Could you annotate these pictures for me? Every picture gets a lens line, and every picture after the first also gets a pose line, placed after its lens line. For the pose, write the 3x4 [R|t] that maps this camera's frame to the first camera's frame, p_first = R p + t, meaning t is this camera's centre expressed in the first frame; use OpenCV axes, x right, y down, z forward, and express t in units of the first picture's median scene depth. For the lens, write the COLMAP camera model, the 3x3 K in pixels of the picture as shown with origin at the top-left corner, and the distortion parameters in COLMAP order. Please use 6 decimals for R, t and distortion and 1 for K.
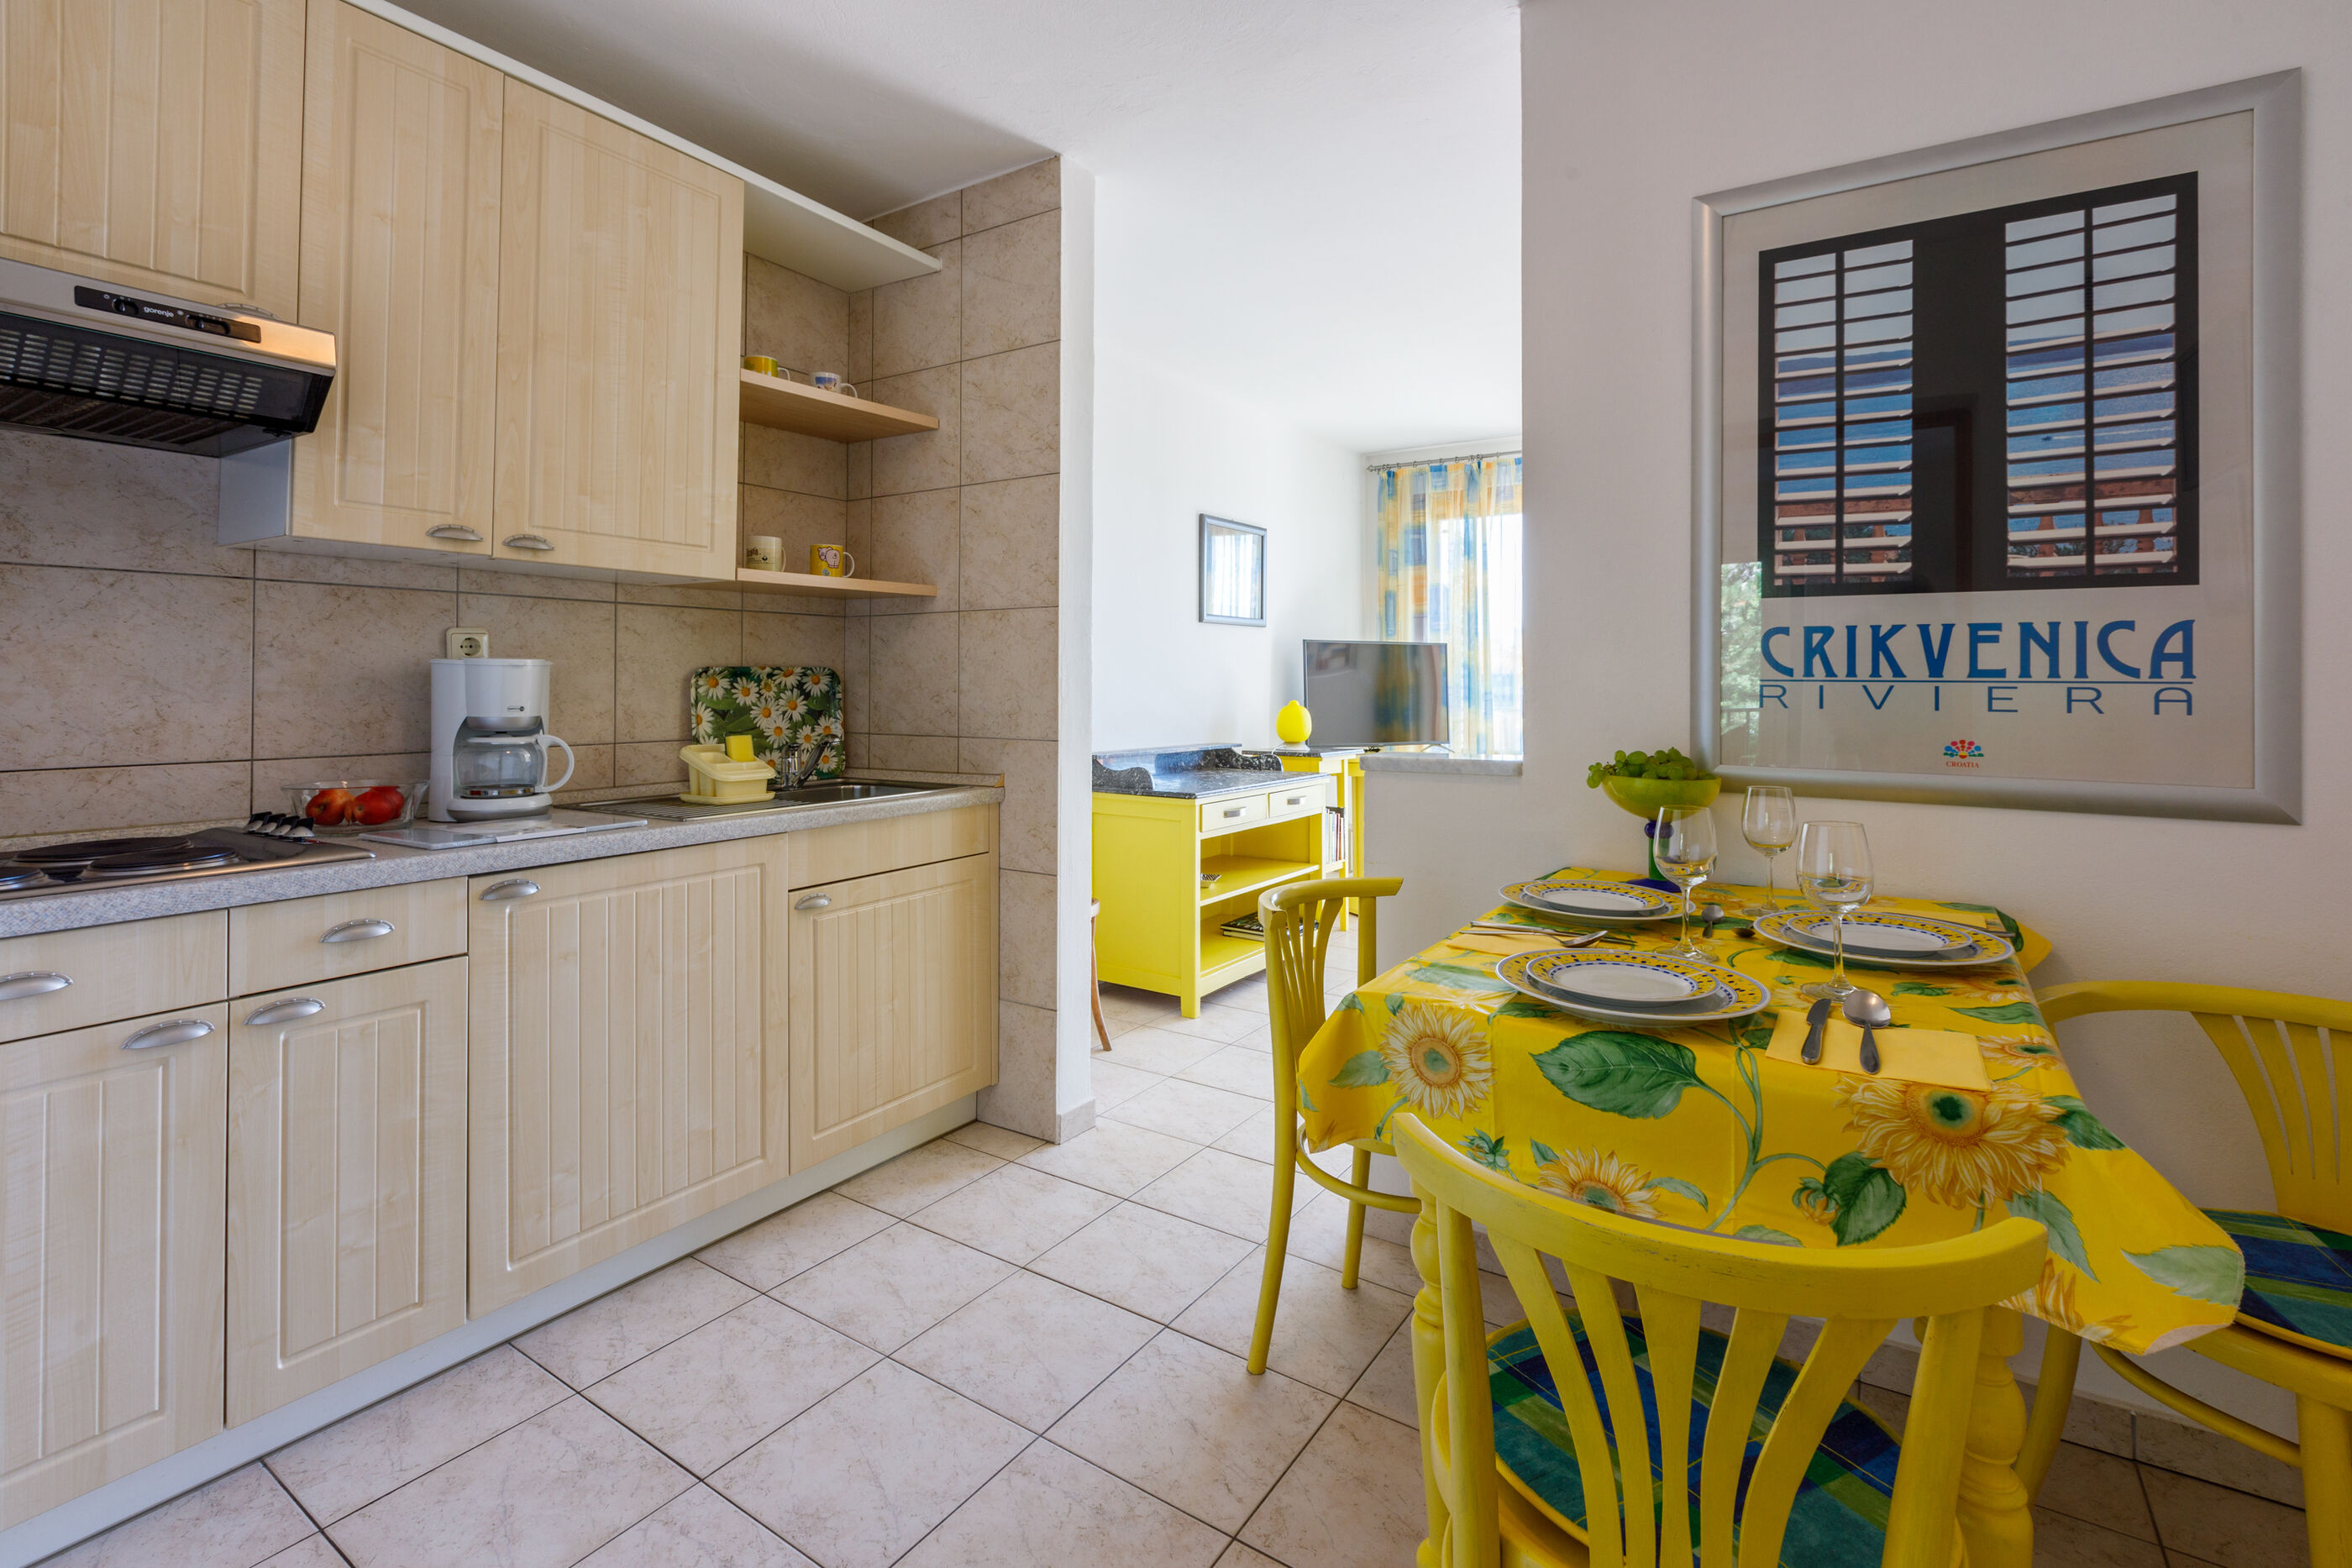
lens RADIAL K [[1071.2, 0, 1169.0], [0, 1071.2, 670.5], [0, 0, 1]] dist [0.001661, -0.000004]
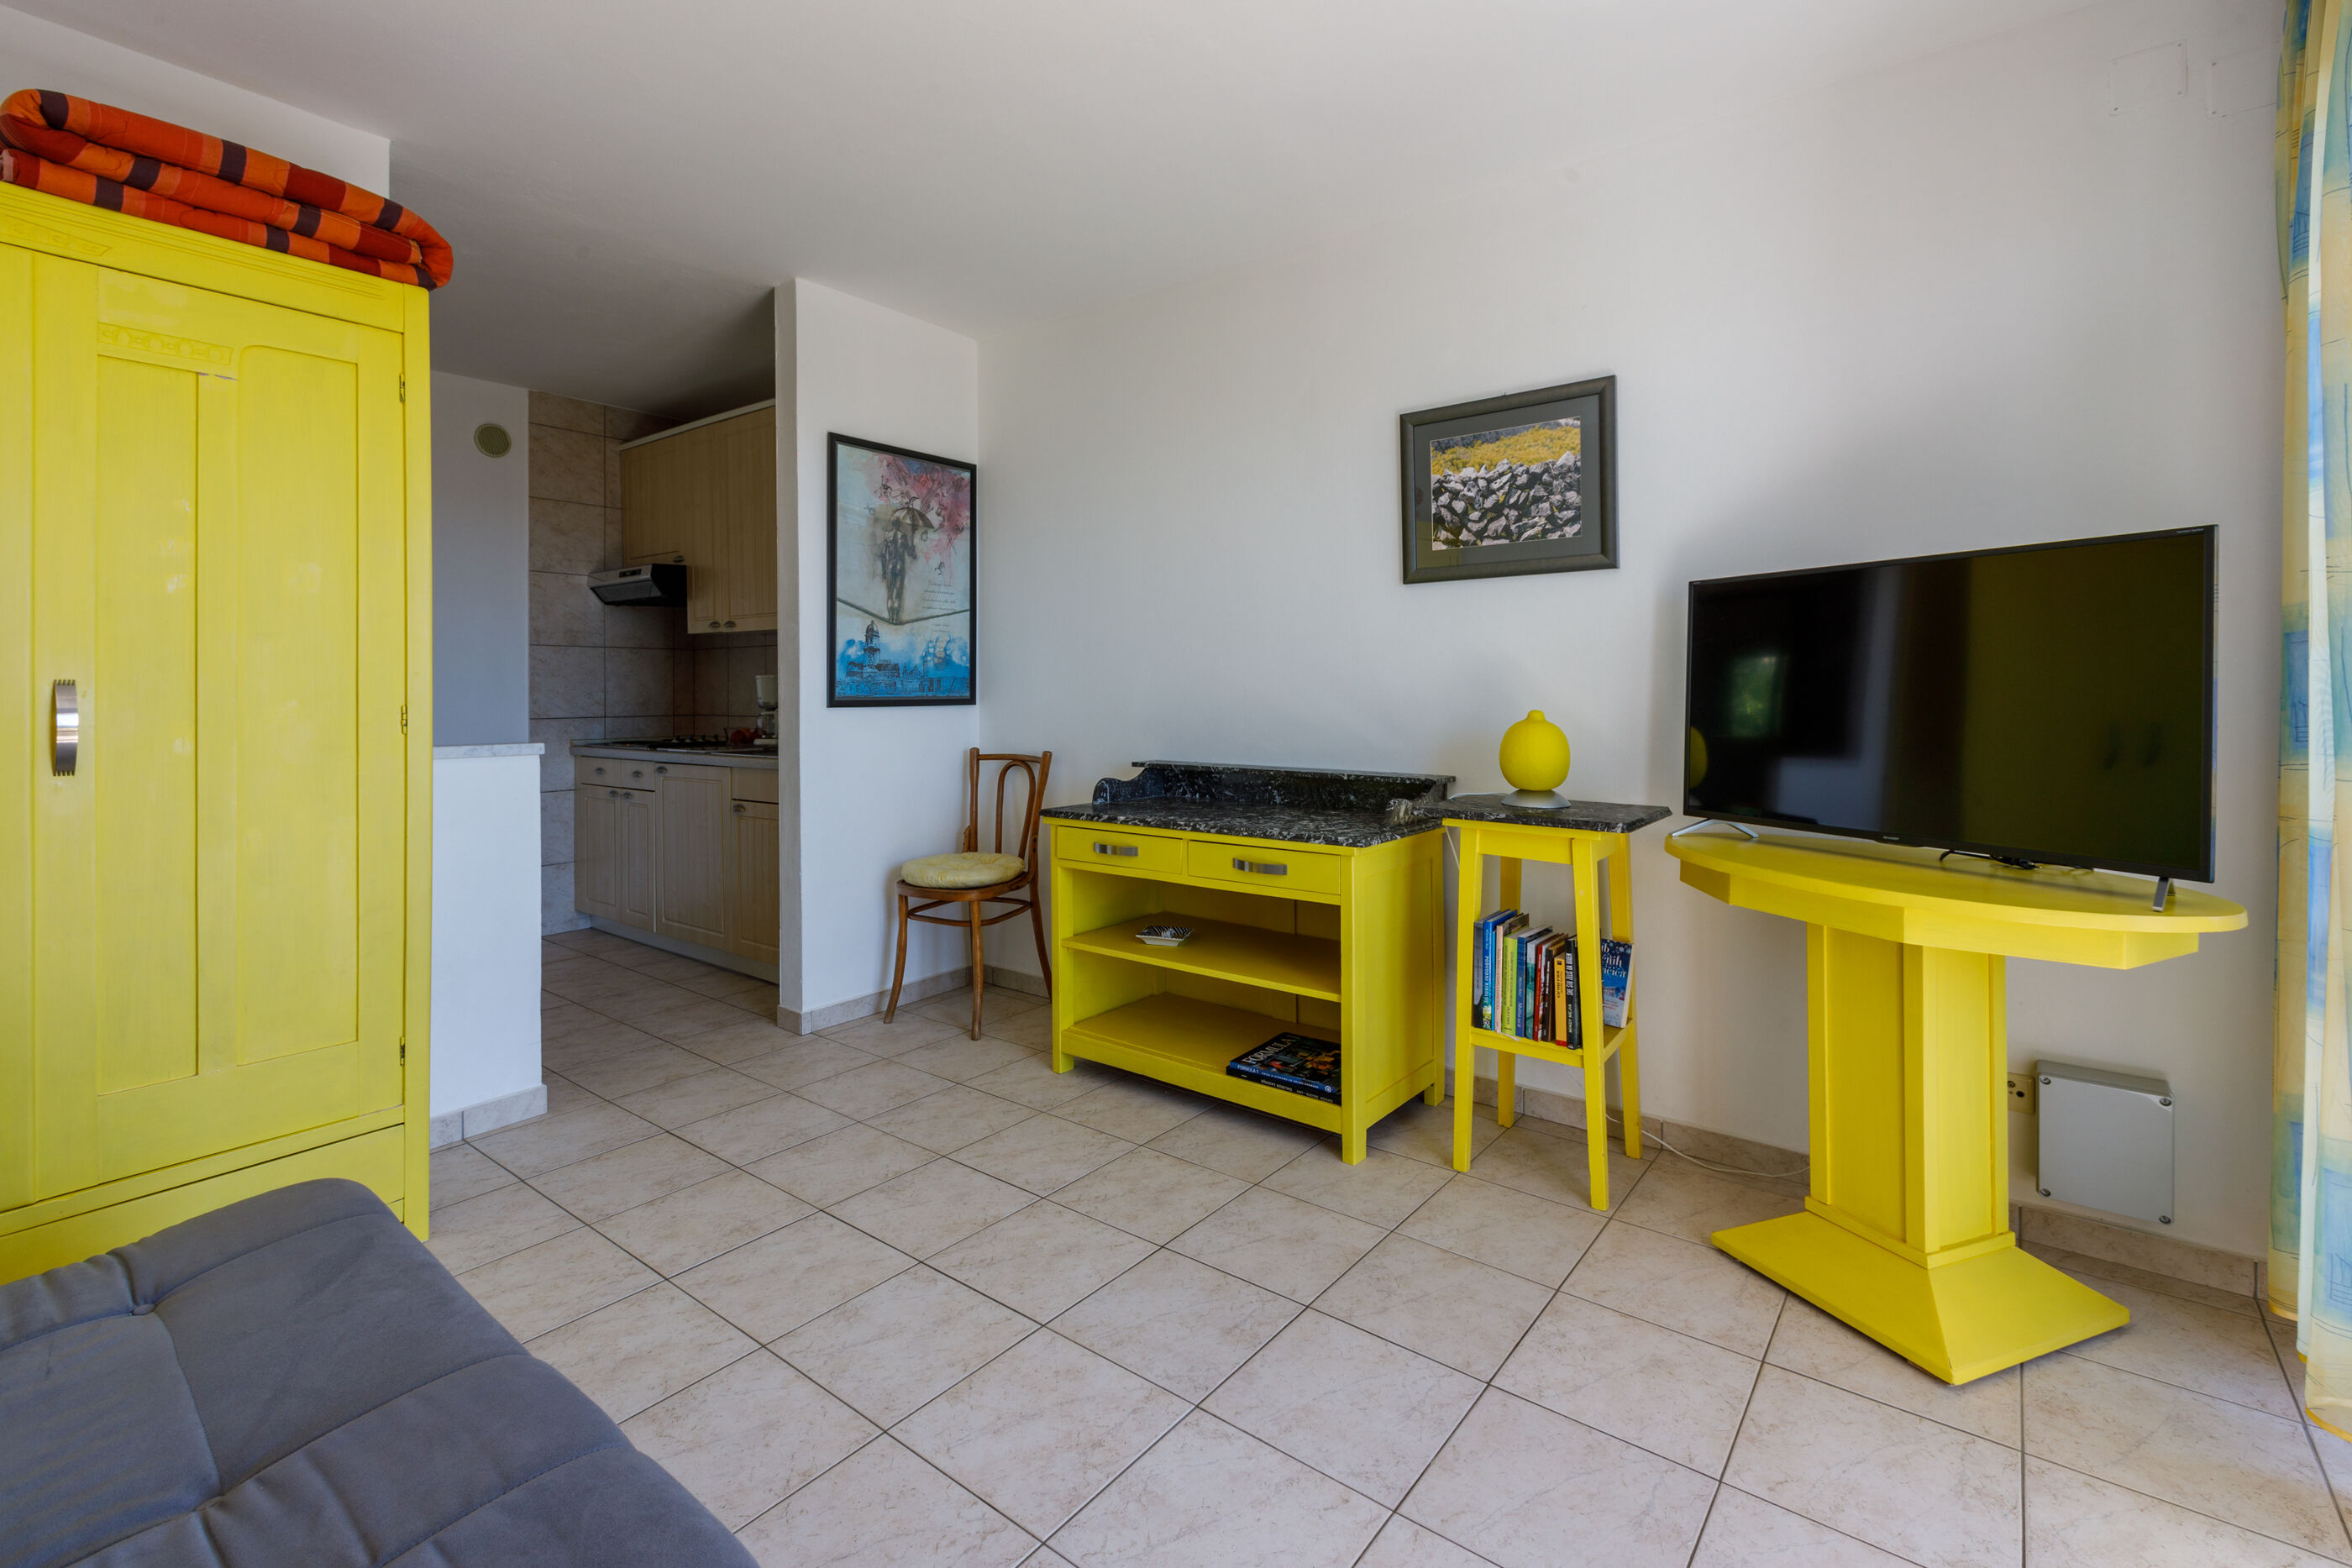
lens RADIAL K [[1065.2, 0, 1155.1], [0, 1065.2, 685.9], [0, 0, 1]] dist [0.000611, 0.000120]
pose [[-0.089255, 0.000982, -0.996008, 1.803790], [0.020842, 0.999782, -0.000882, 0.035905], [0.995791, -0.020837, -0.089256, 2.390385]]
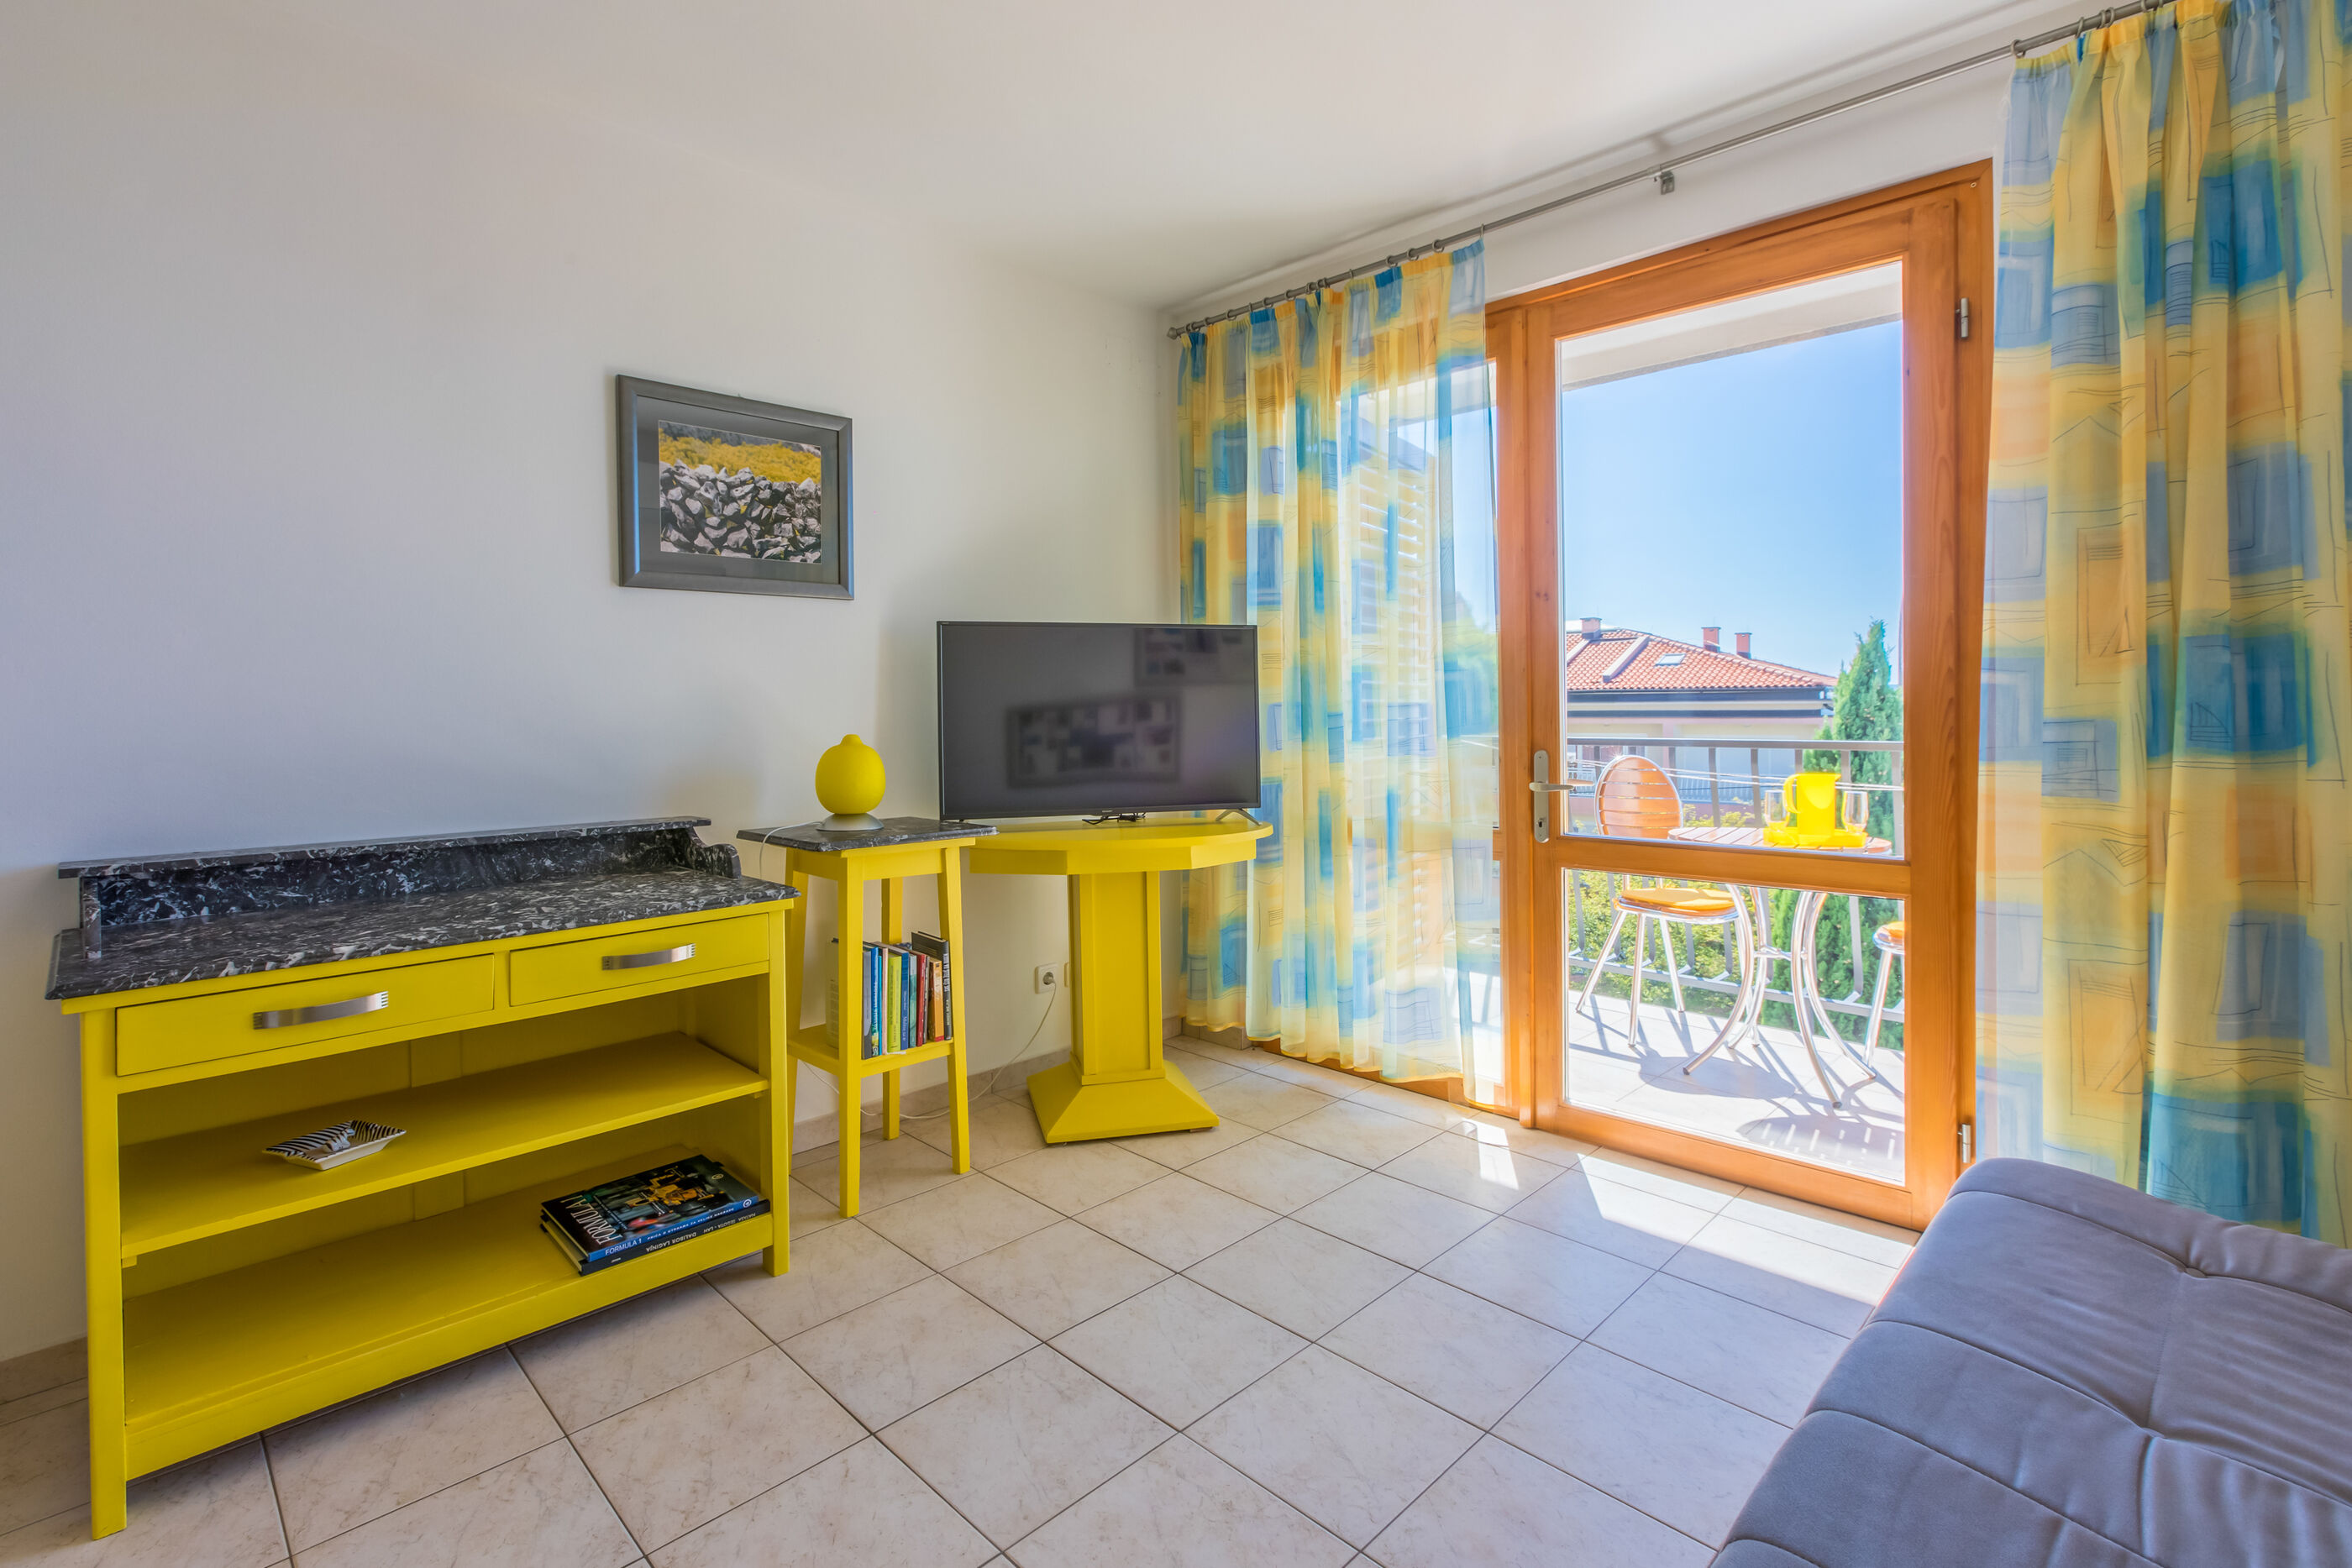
lens RADIAL K [[1089.8, 0, 1167.2], [0, 1089.8, 712.3], [0, 0, 1]] dist [0.000007, -0.000076]
pose [[0.979508, -0.007896, -0.201252, 1.046288], [0.012453, 0.999694, 0.021387, 0.021709], [0.201021, -0.023455, 0.979306, 1.403594]]
